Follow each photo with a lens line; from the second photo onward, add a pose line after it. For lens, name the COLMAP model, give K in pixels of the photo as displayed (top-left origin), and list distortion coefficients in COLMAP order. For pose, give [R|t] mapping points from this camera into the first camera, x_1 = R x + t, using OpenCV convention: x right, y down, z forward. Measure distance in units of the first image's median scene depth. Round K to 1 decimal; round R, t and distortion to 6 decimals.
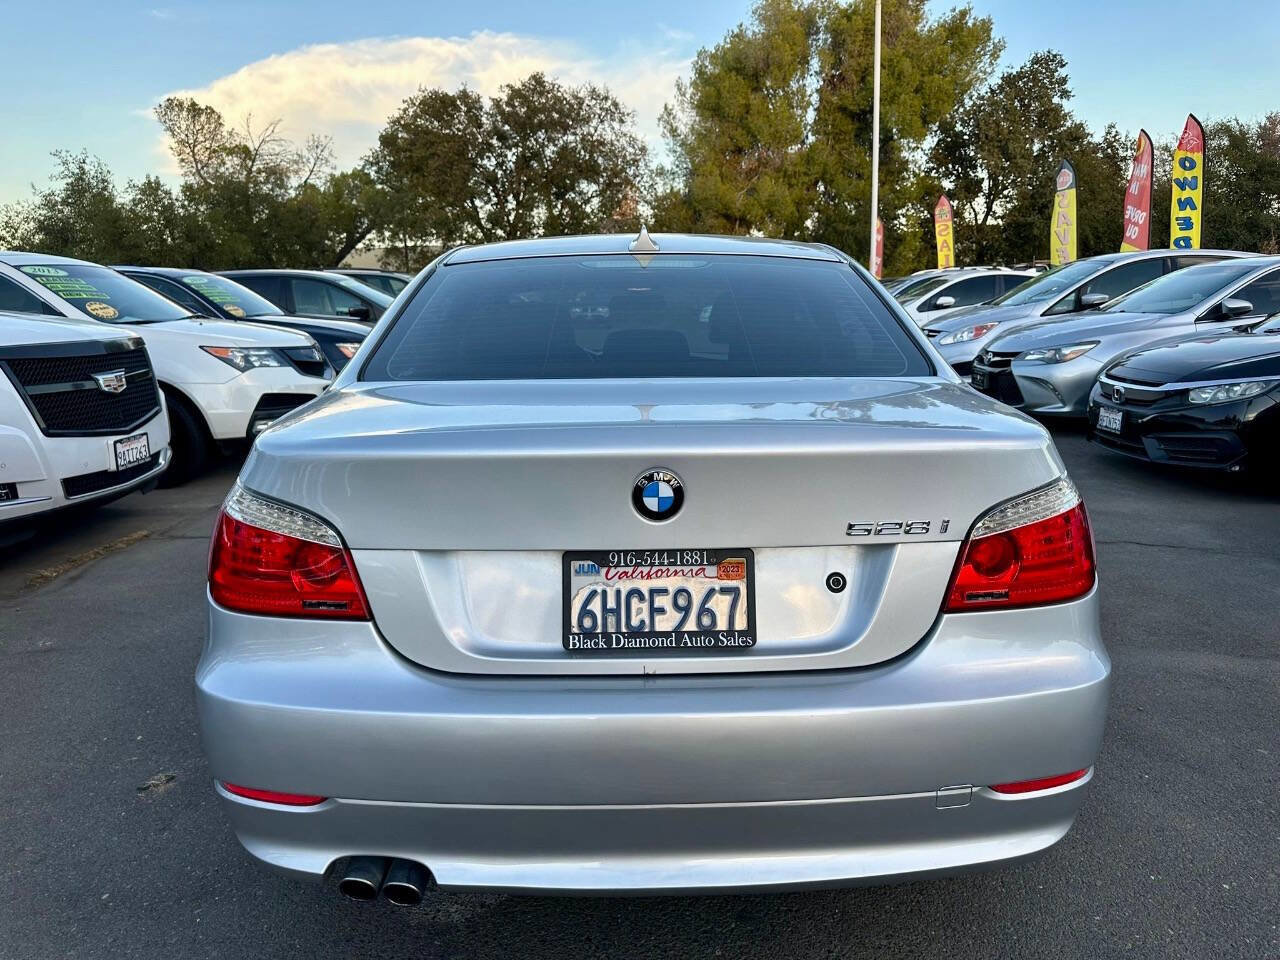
lens RADIAL K [[896.8, 0, 644.1], [0, 896.8, 488.2], [0, 0, 1]] dist [0.012971, -0.020349]
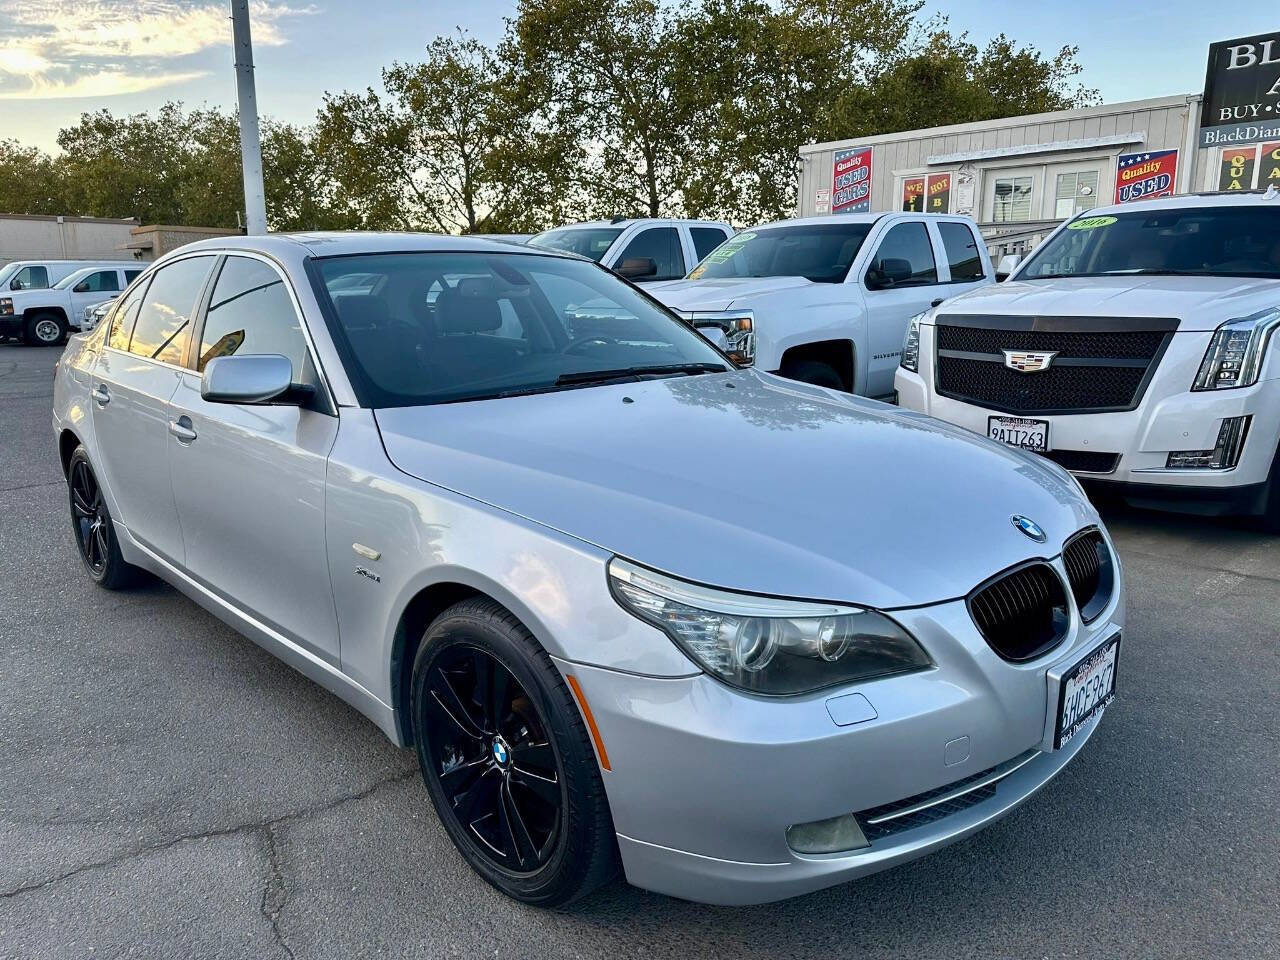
lens RADIAL K [[894.4, 0, 638.2], [0, 894.4, 487.2], [0, 0, 1]] dist [0.020214, -0.024700]
pose [[-0.717301, 0.169459, -0.675842, 0.042239], [-0.128591, 0.921115, 0.367438, -0.032493], [0.684794, 0.350471, -0.638926, 0.152788]]
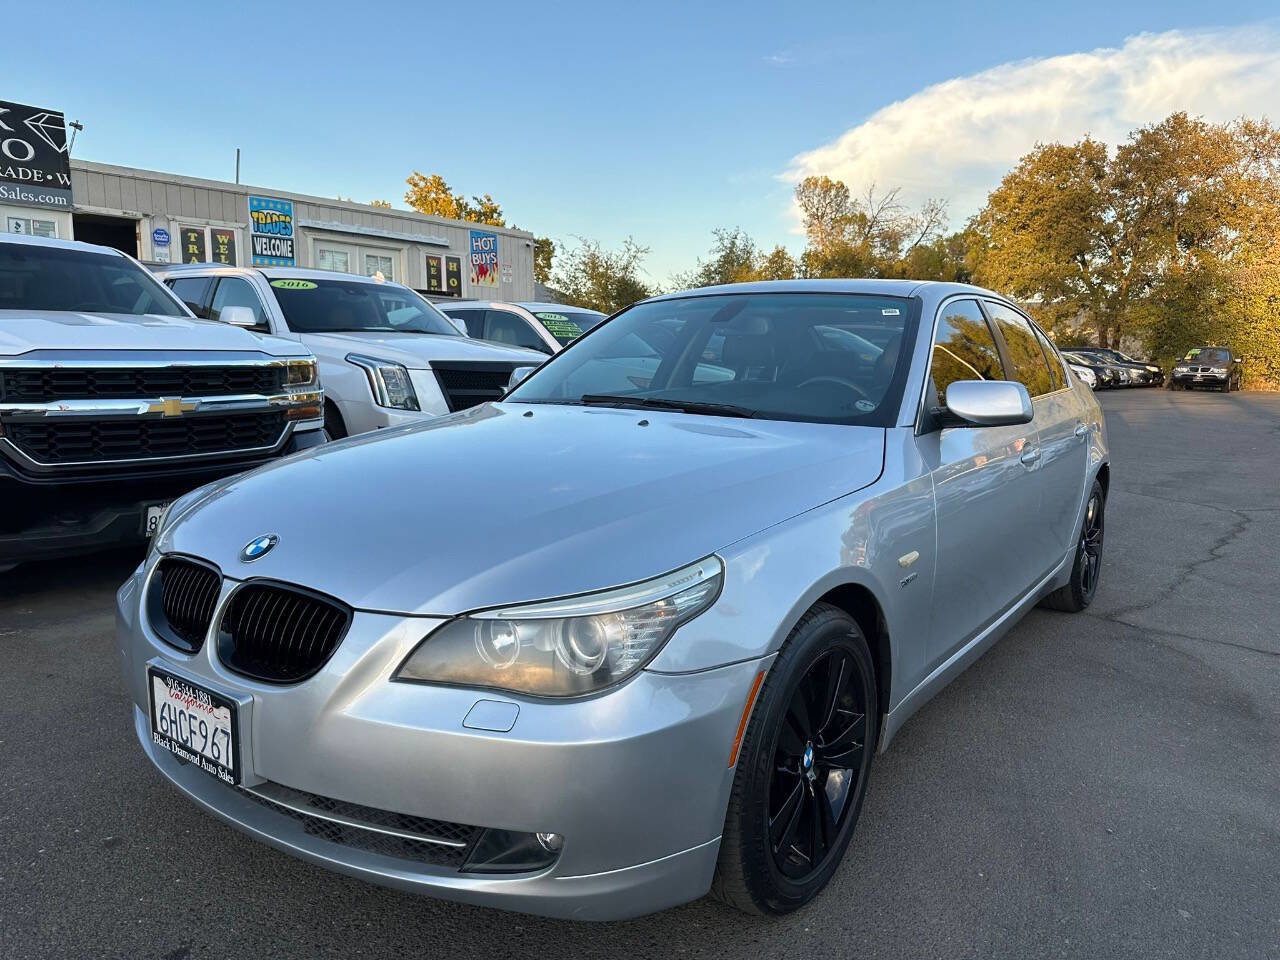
lens RADIAL K [[896.8, 0, 649.3], [0, 896.8, 485.0], [0, 0, 1]] dist [0.012971, -0.020349]
pose [[0.795507, 0.113233, -0.595271, 0.043311], [-0.152335, 0.988206, -0.015601, 0.001032], [0.586483, 0.103091, 0.803374, 0.005564]]
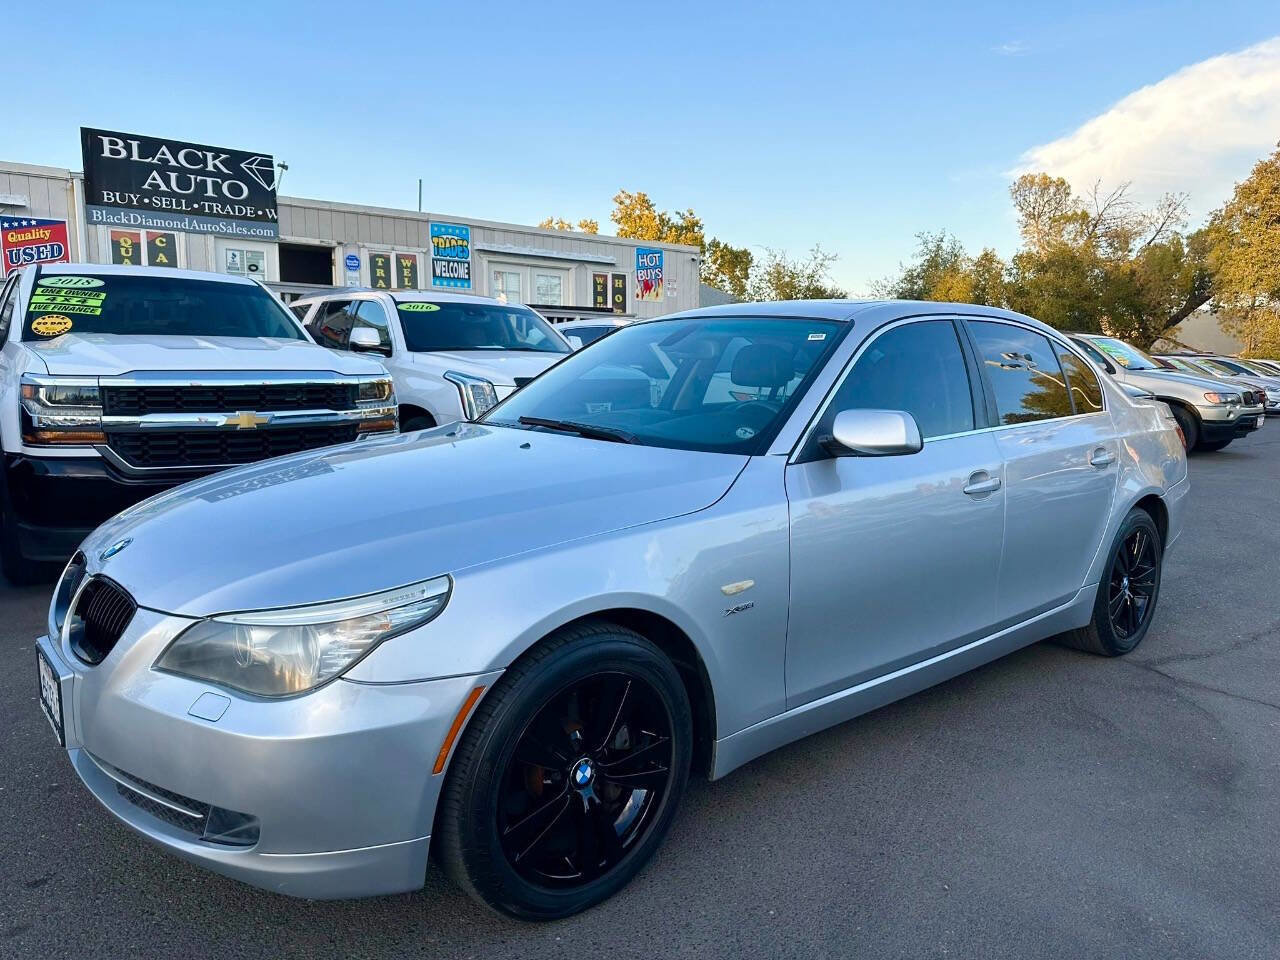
lens RADIAL K [[894.6, 0, 644.3], [0, 894.6, 497.5], [0, 0, 1]] dist [0.019383, -0.025107]
pose [[0.635633, 0.137709, -0.759610, 0.059692], [-0.182390, 0.982894, 0.025565, -0.003285], [0.750136, 0.122295, 0.649876, 0.018085]]
